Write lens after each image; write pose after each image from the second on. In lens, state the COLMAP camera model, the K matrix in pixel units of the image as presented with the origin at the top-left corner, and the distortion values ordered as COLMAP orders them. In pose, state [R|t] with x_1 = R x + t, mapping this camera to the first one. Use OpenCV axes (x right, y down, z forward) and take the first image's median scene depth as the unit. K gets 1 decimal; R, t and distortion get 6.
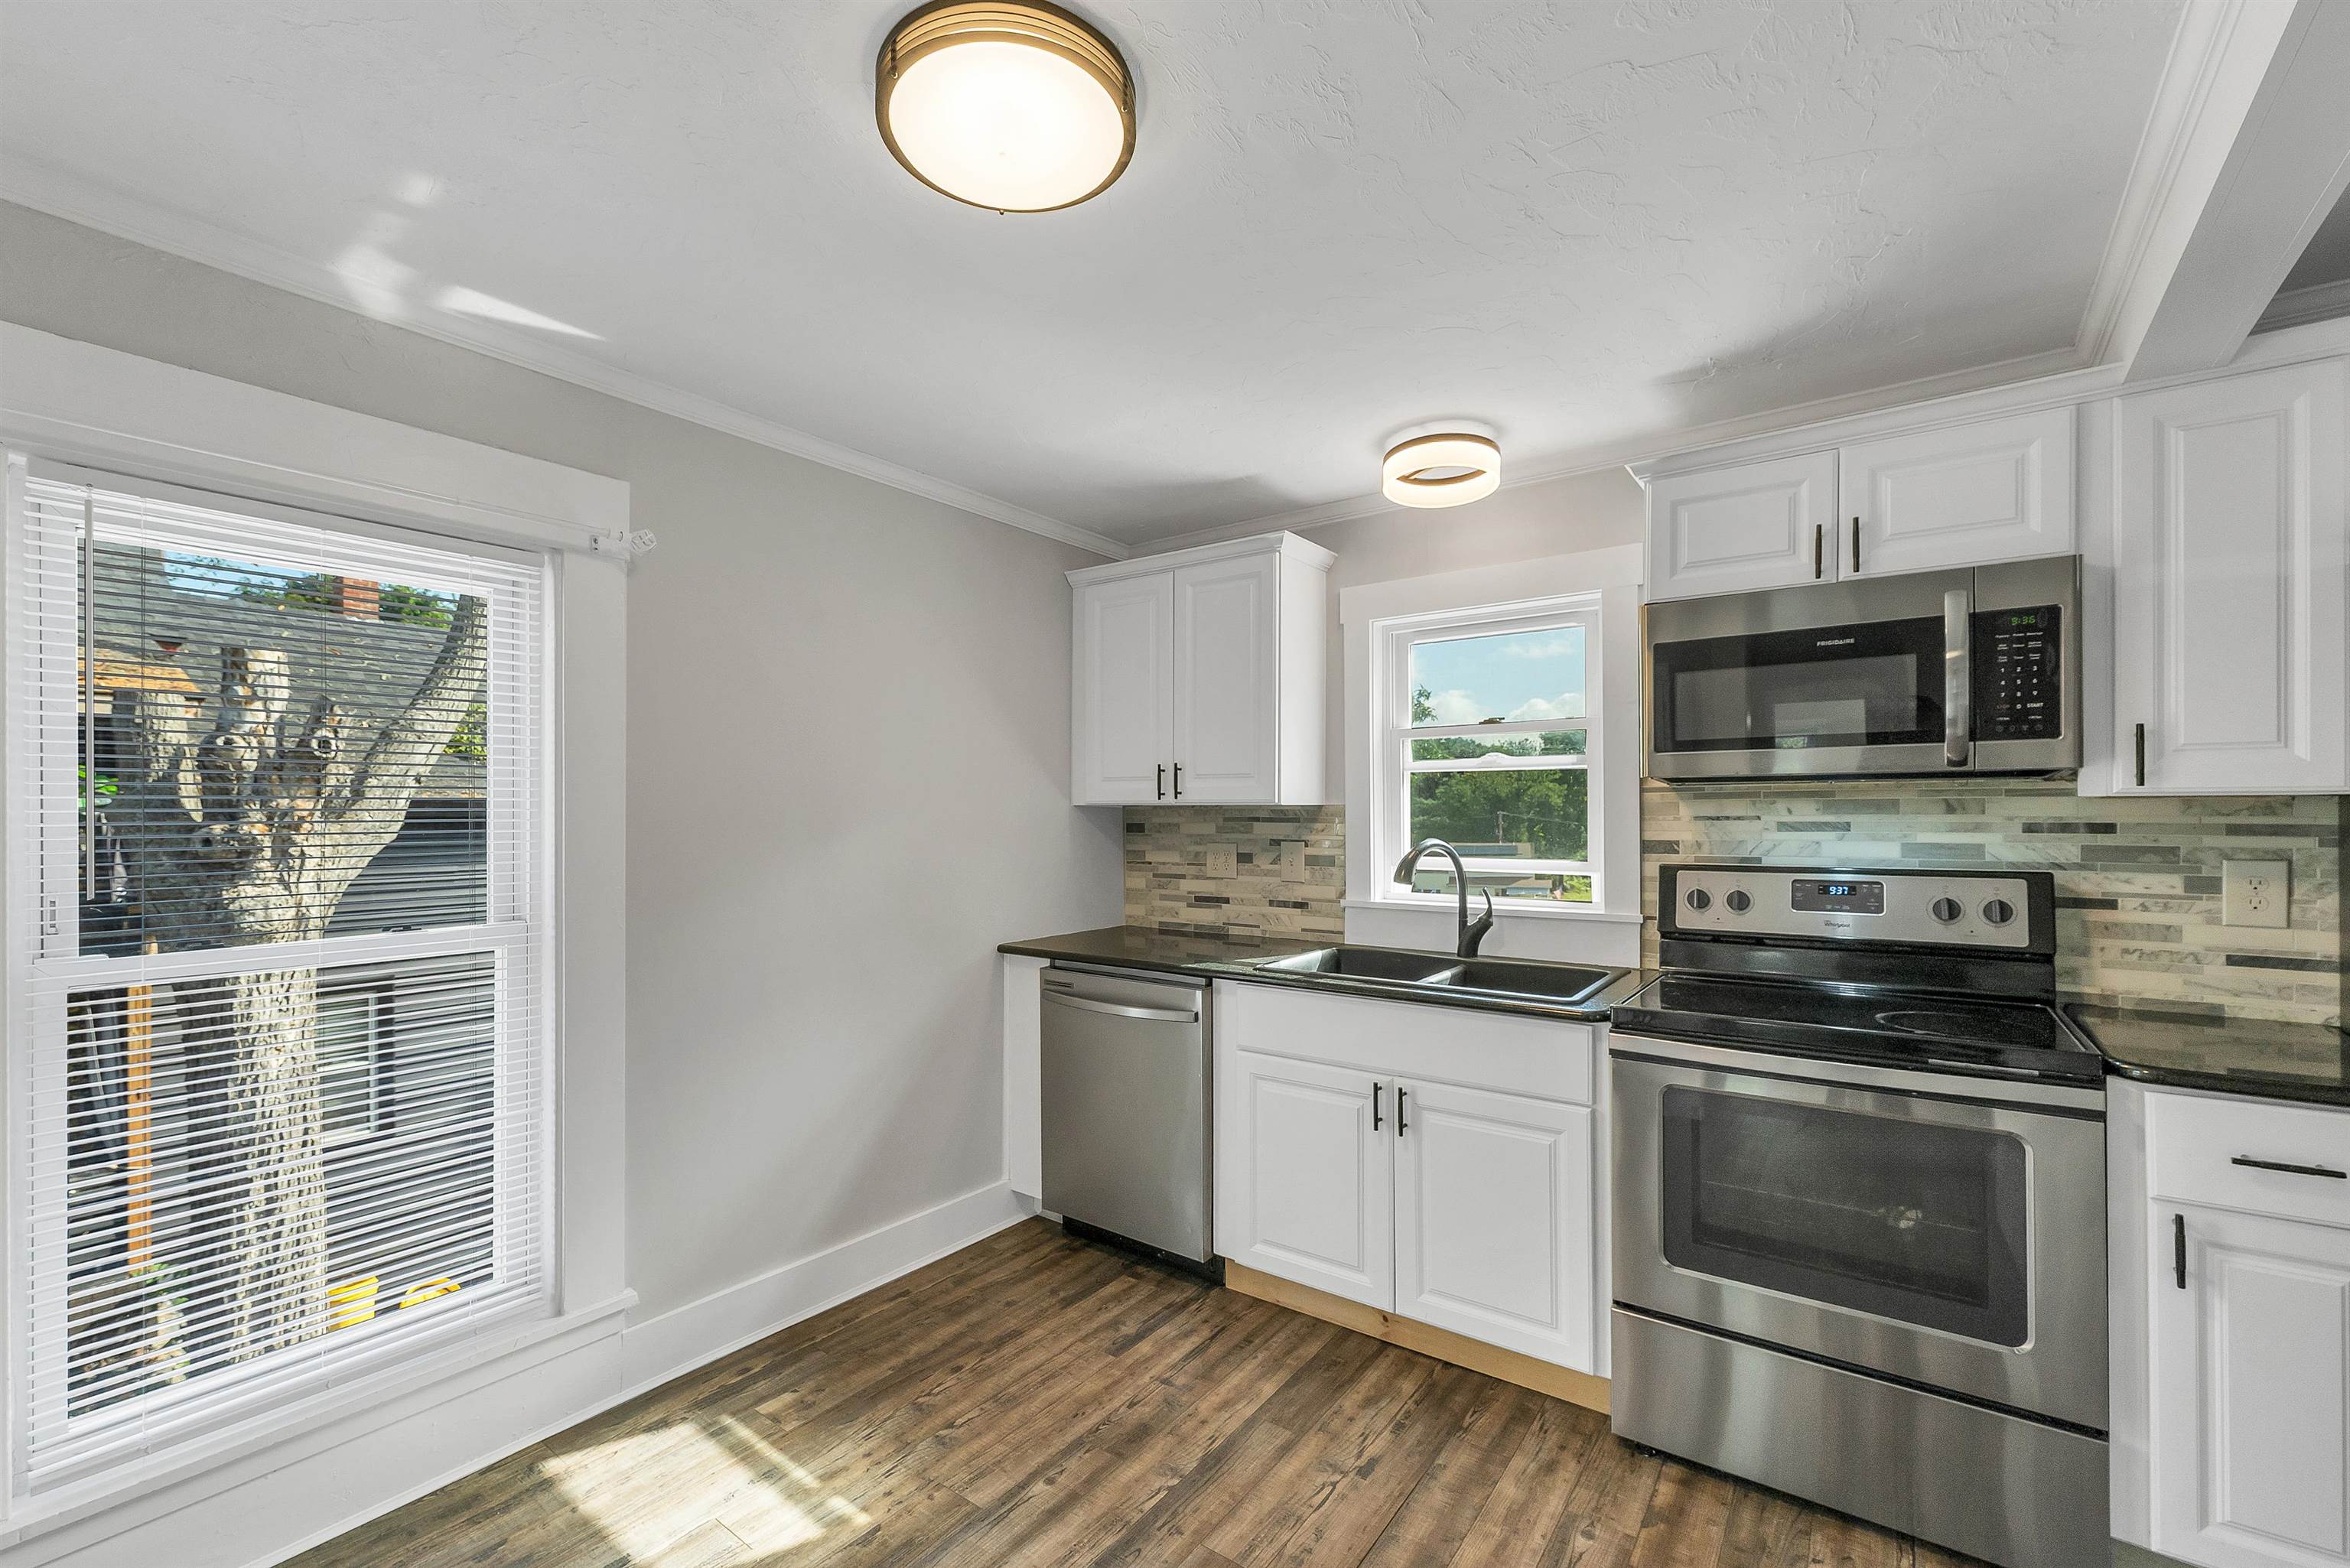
lens RADIAL K [[997.0, 0, 1176.2], [0, 997.0, 820.2], [0, 0, 1]] dist [-0.000351, -0.000030]
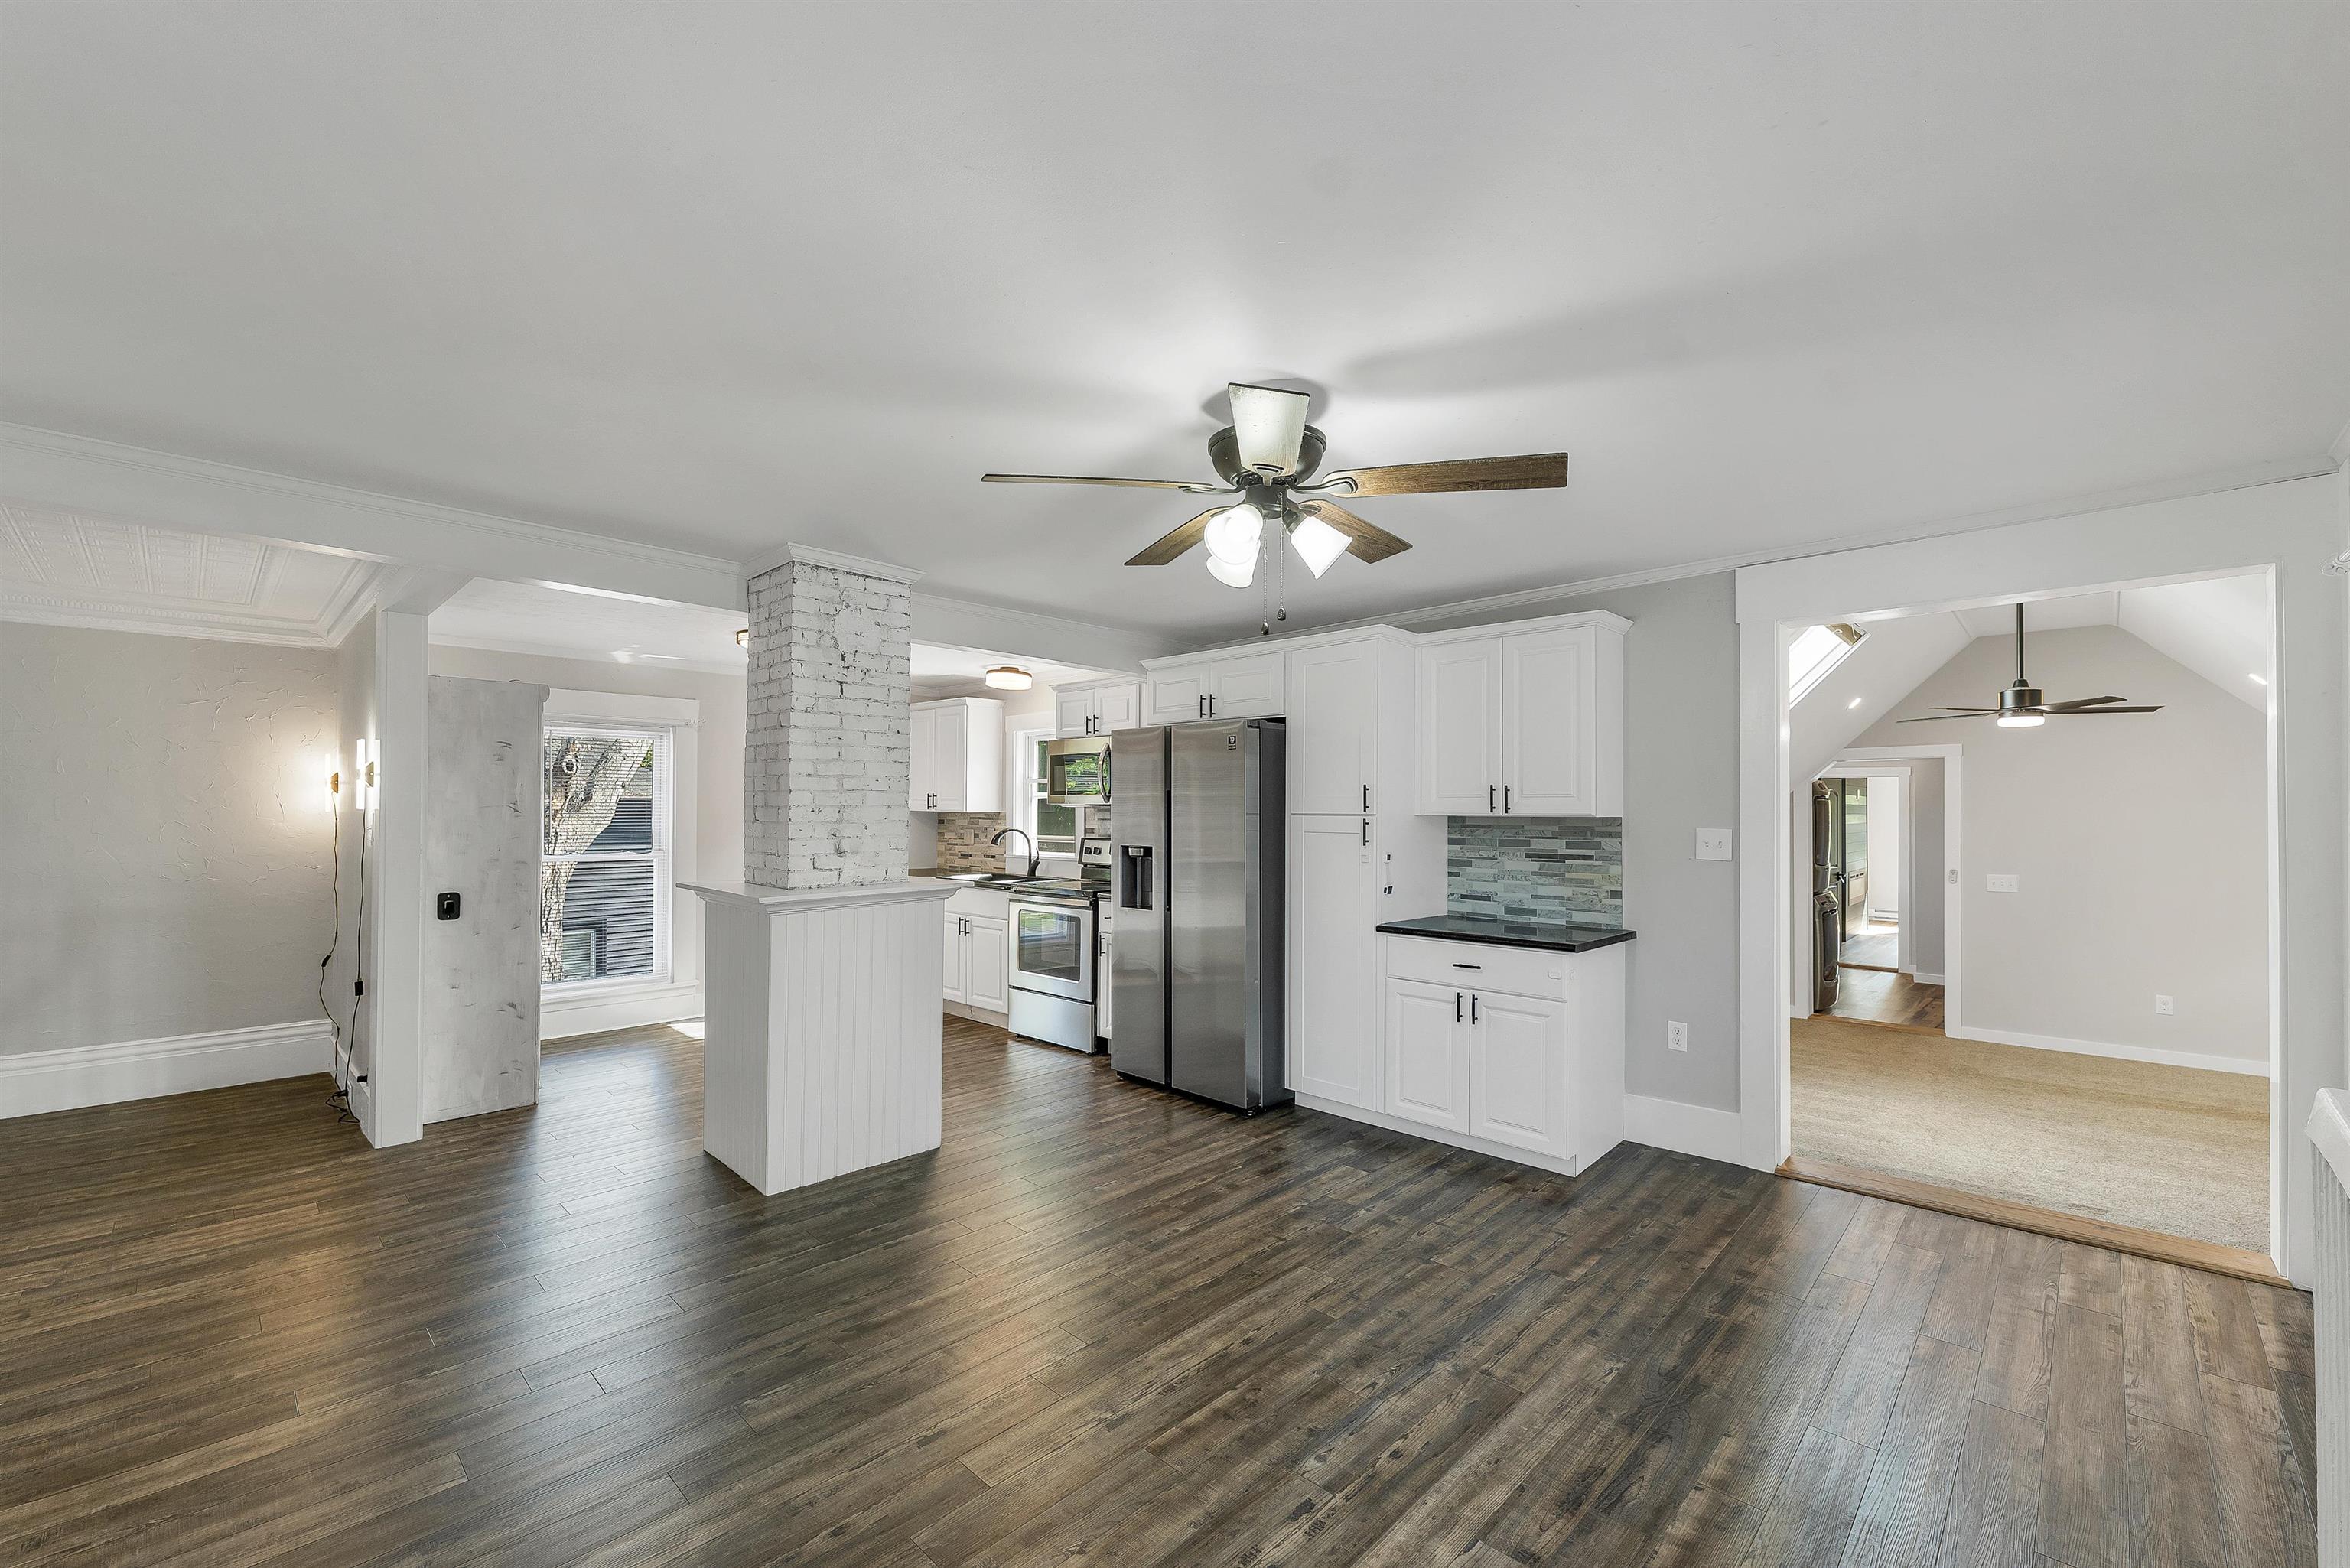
lens RADIAL K [[976.3, 0, 1173.2], [0, 976.3, 810.2], [0, 0, 1]] dist [0.002941, -0.000027]
pose [[0.991256, 0.008234, -0.131696, 1.061084], [-0.009165, 0.999937, -0.006465, -0.011410], [0.131635, 0.007615, 0.991269, -1.453702]]
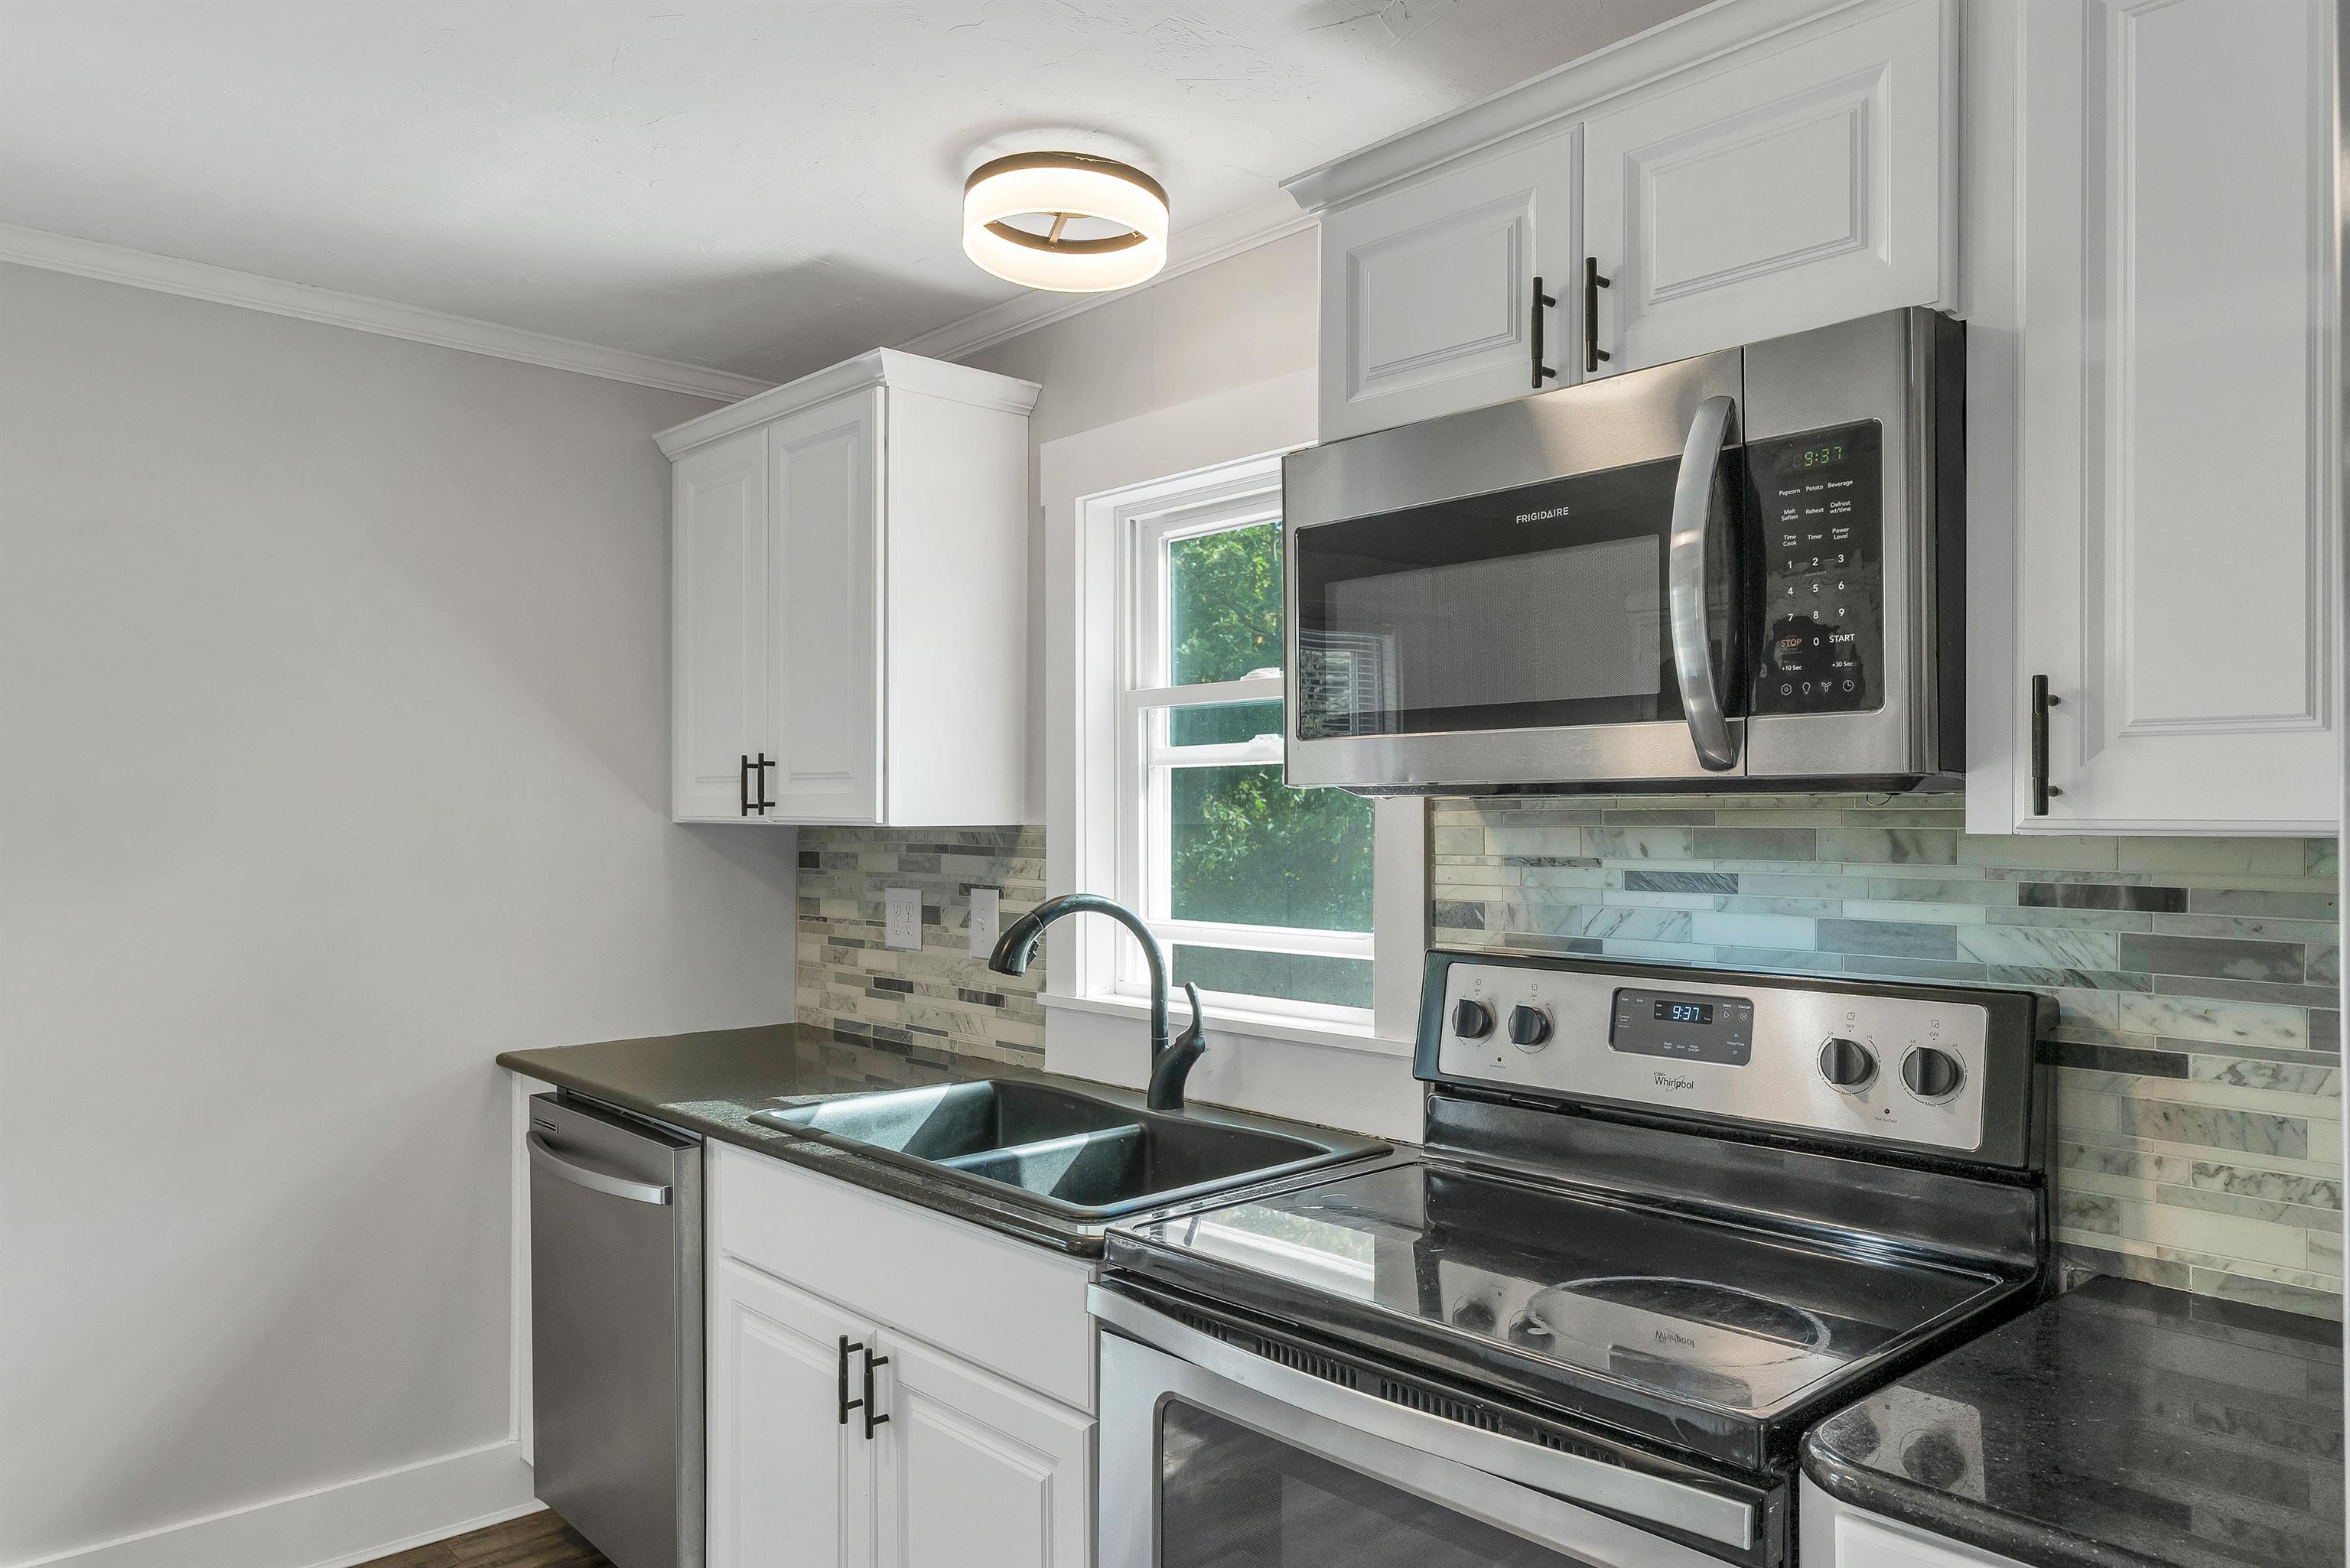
lens RADIAL K [[1596.1, 0, 1172.8], [0, 1596.1, 824.8], [0, 0, 1]] dist [0.000946, -0.001166]
pose [[0.981314, 0.004273, -0.192368, 0.524827], [-0.004364, 0.999990, -0.000046, -0.020486], [0.192366, 0.000885, 0.981323, 0.158885]]
